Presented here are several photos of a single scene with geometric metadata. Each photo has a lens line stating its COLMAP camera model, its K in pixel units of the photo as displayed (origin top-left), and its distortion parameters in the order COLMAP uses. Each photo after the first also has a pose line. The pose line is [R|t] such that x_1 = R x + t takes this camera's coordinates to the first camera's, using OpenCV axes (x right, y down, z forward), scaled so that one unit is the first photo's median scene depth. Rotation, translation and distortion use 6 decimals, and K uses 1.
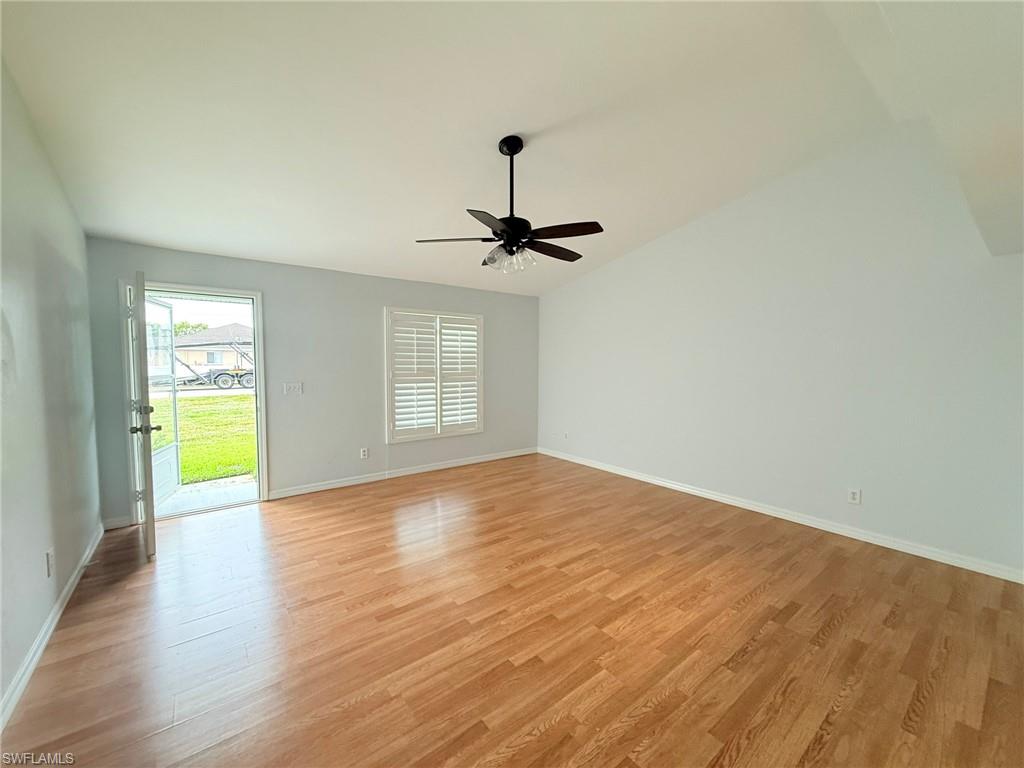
lens RADIAL K [[406.5, 0, 511.0], [0, 406.5, 387.7], [0, 0, 1]] dist [0.000088, 0.000545]
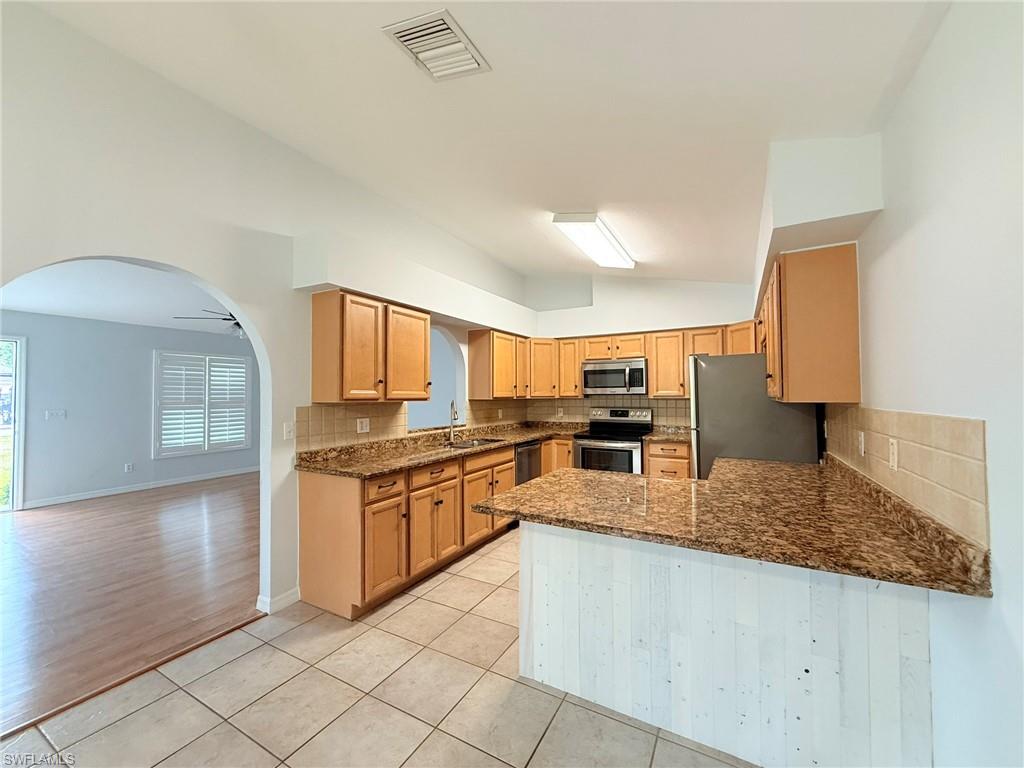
lens RADIAL K [[406.5, 0, 507.9], [0, 406.5, 385.7], [0, 0, 1]] dist [0.000088, 0.000545]
pose [[0.922470, -0.001511, 0.386066, 0.198408], [0.034072, 0.996409, -0.077512, 0.044600], [-0.384563, 0.084656, 0.919209, -0.528644]]
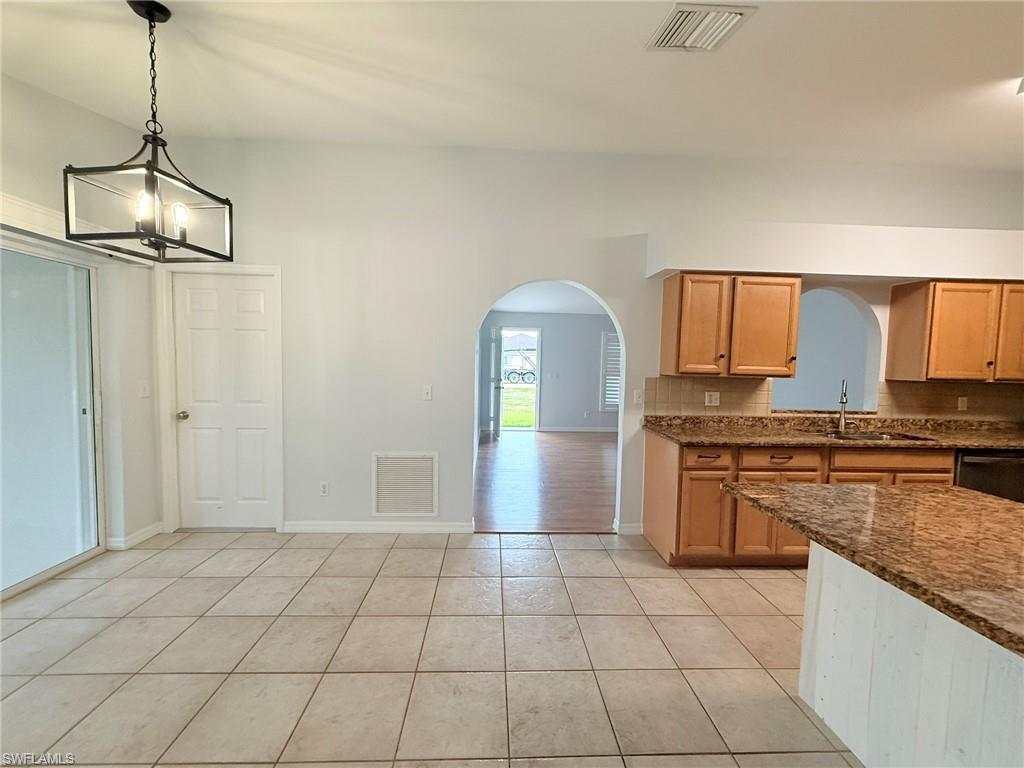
lens RADIAL K [[406.5, 0, 508.9], [0, 406.5, 385.5], [0, 0, 1]] dist [0.000088, 0.000545]
pose [[0.814138, 0.044923, -0.578932, 0.341718], [-0.054028, 0.998538, 0.001506, 0.044811], [0.578153, 0.030052, 0.815375, -0.574864]]
